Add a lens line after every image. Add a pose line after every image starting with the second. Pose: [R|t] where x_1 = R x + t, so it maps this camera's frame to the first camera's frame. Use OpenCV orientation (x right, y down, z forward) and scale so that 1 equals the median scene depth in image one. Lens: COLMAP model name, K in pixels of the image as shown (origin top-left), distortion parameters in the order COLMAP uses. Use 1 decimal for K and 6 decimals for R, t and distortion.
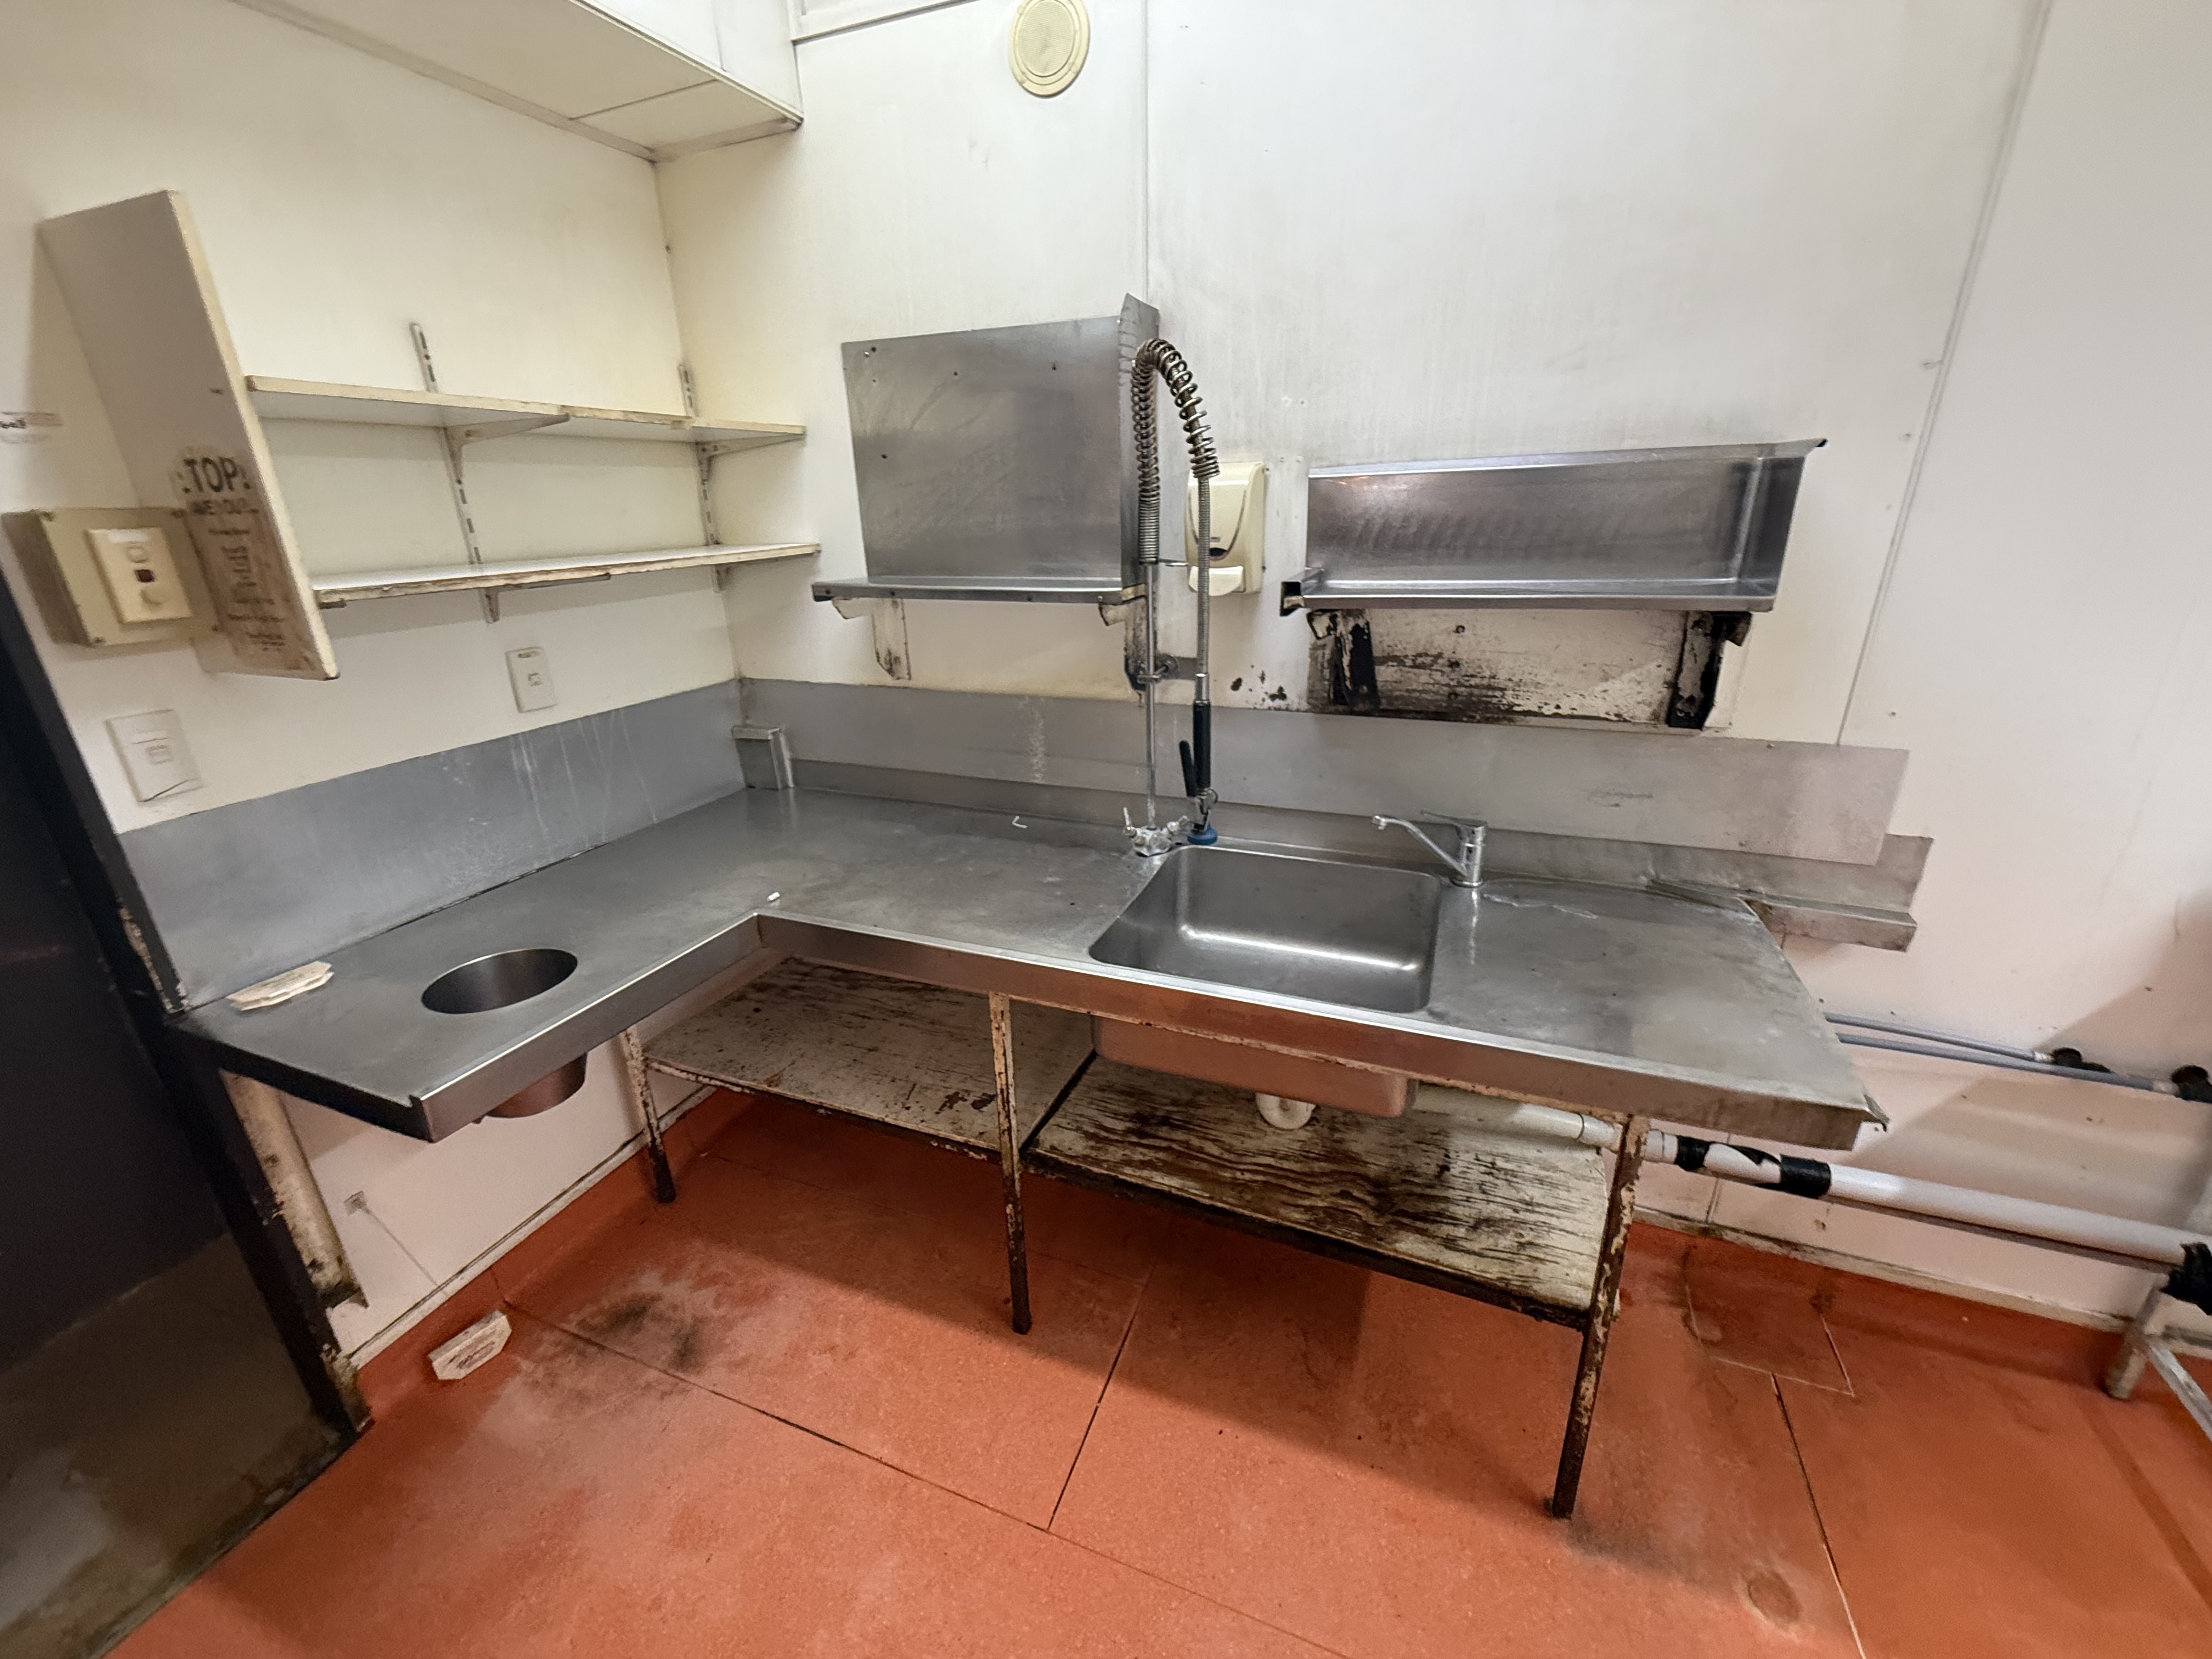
lens RADIAL K [[882.1, 0, 1110.1], [0, 882.1, 826.9], [0, 0, 1]] dist [-0.000826, -0.000139]
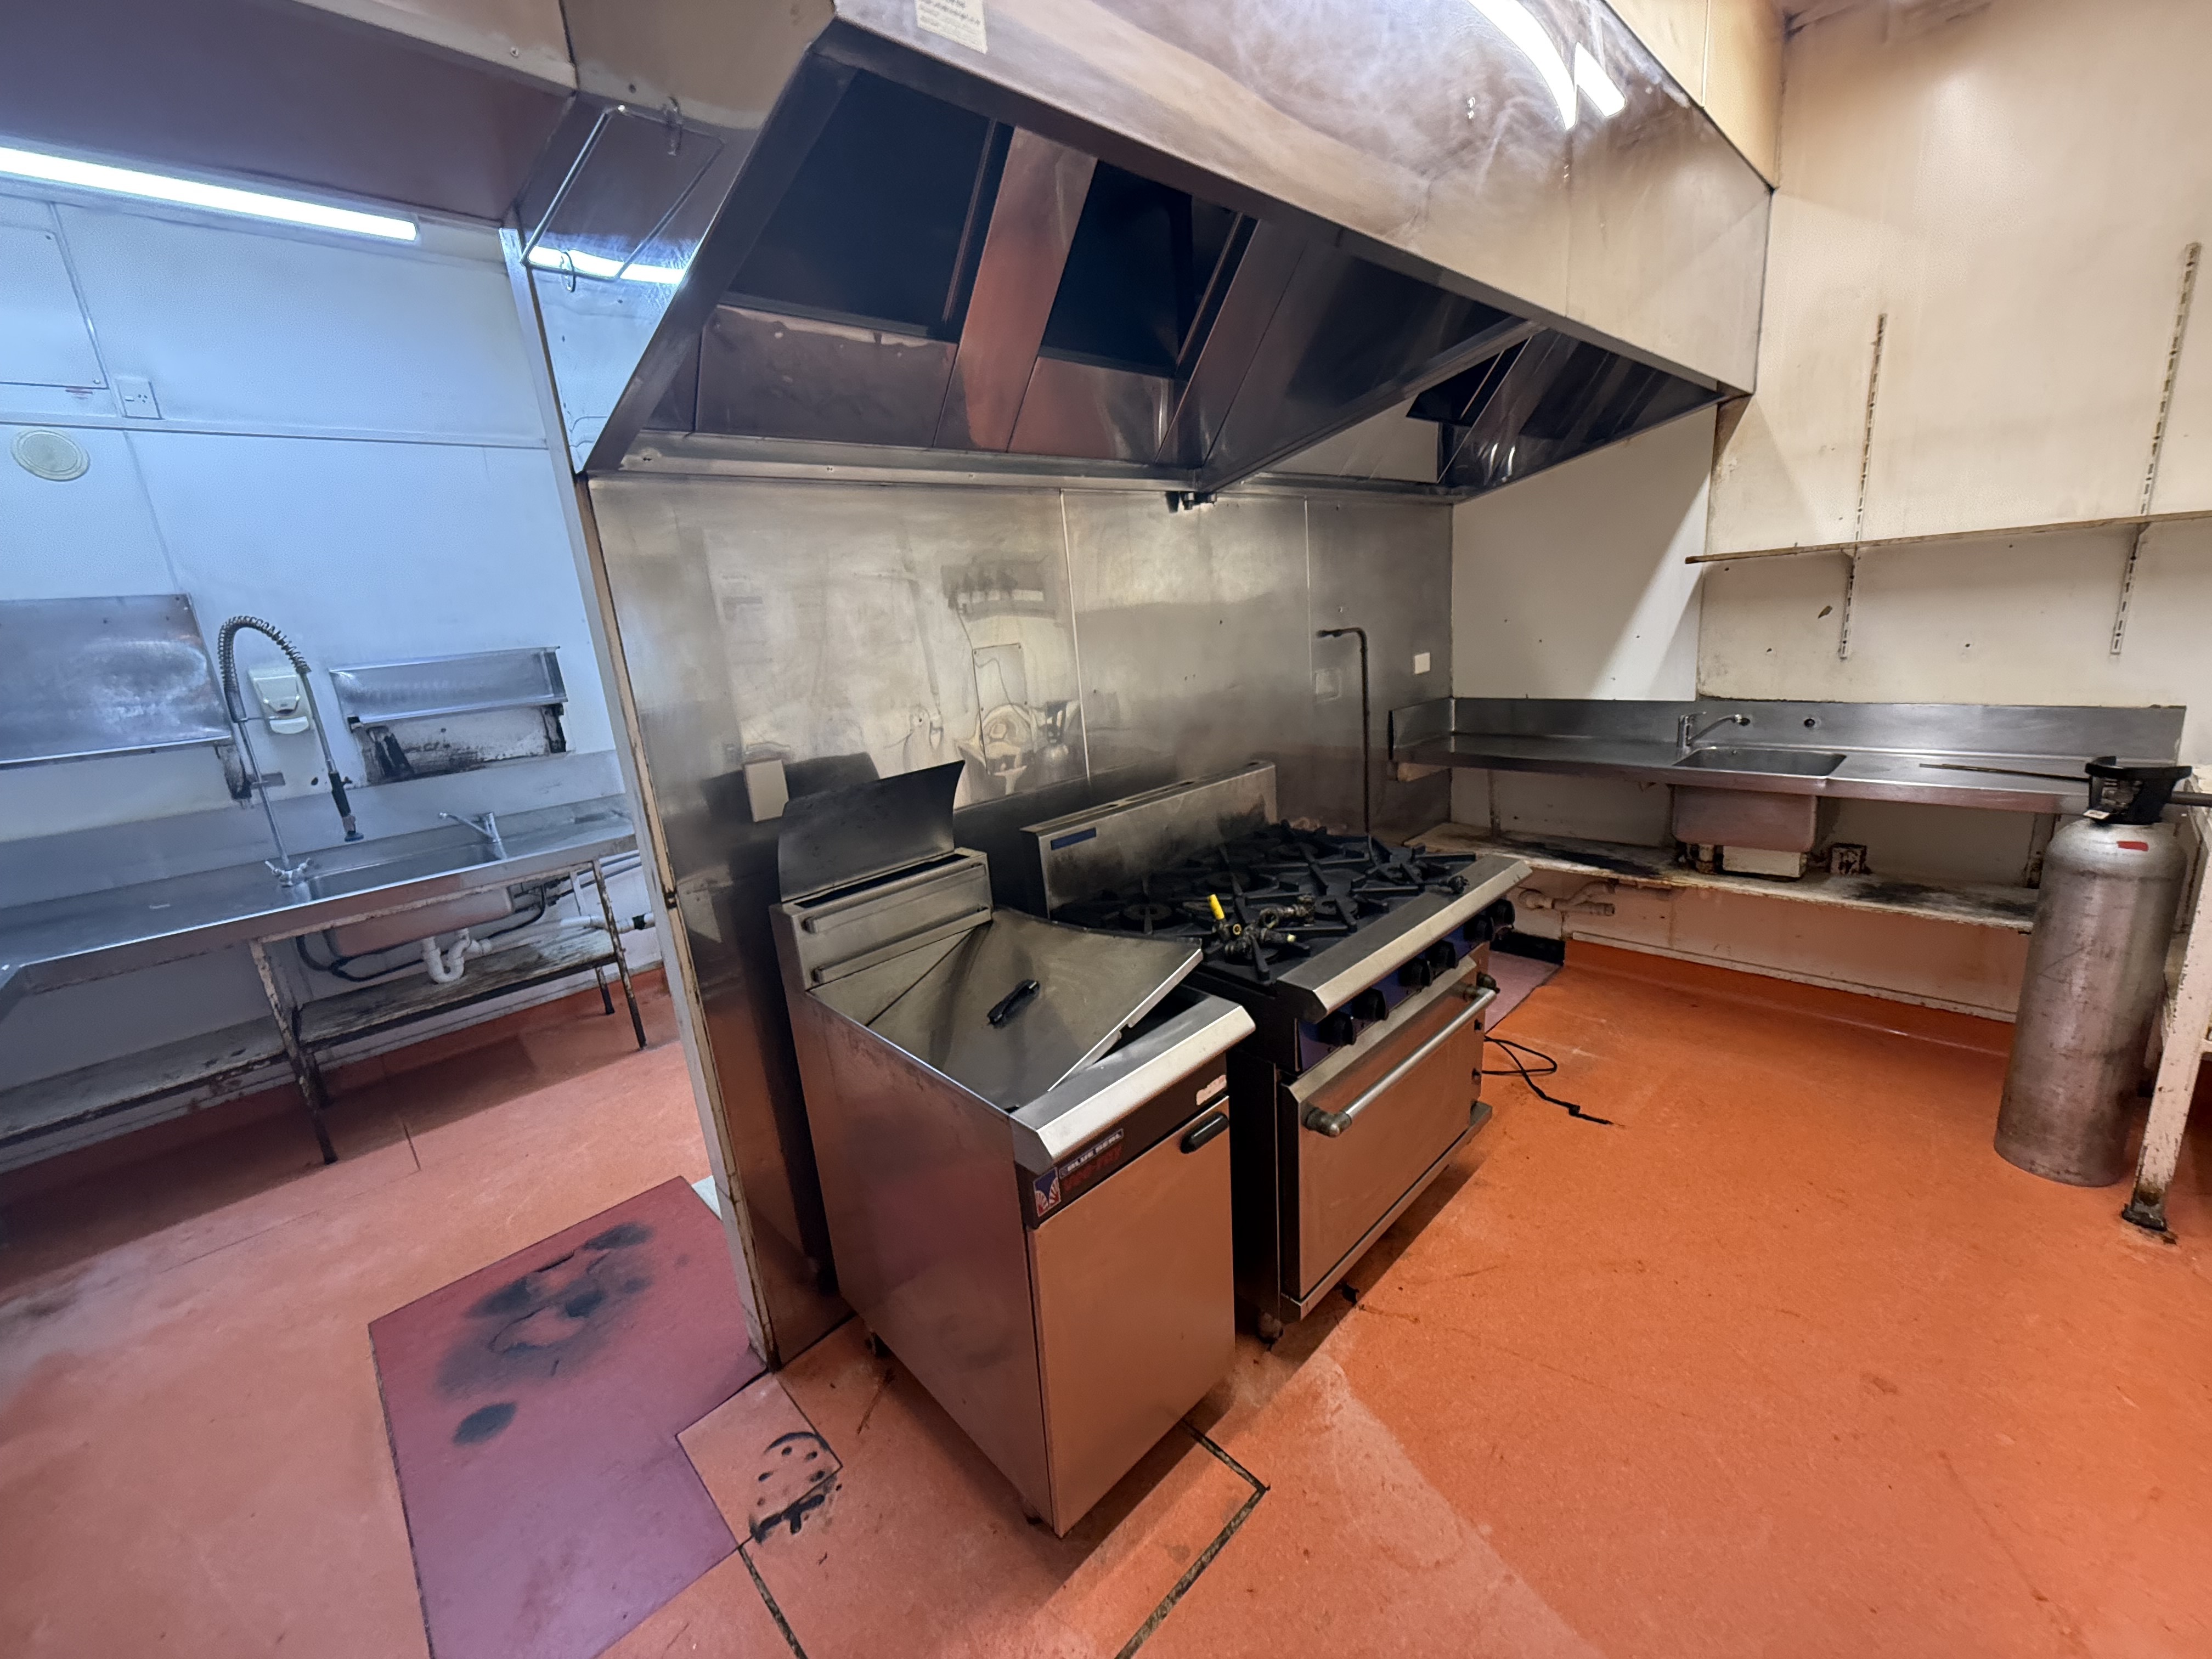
lens RADIAL K [[882.1, 0, 1115.8], [0, 882.1, 828.8], [0, 0, 1]] dist [-0.000826, -0.000139]
pose [[0.409991, -0.231056, 0.882338, -0.893531], [0.387585, 0.919828, 0.060776, 0.507978], [-0.825642, 0.317063, 0.466675, -1.307081]]
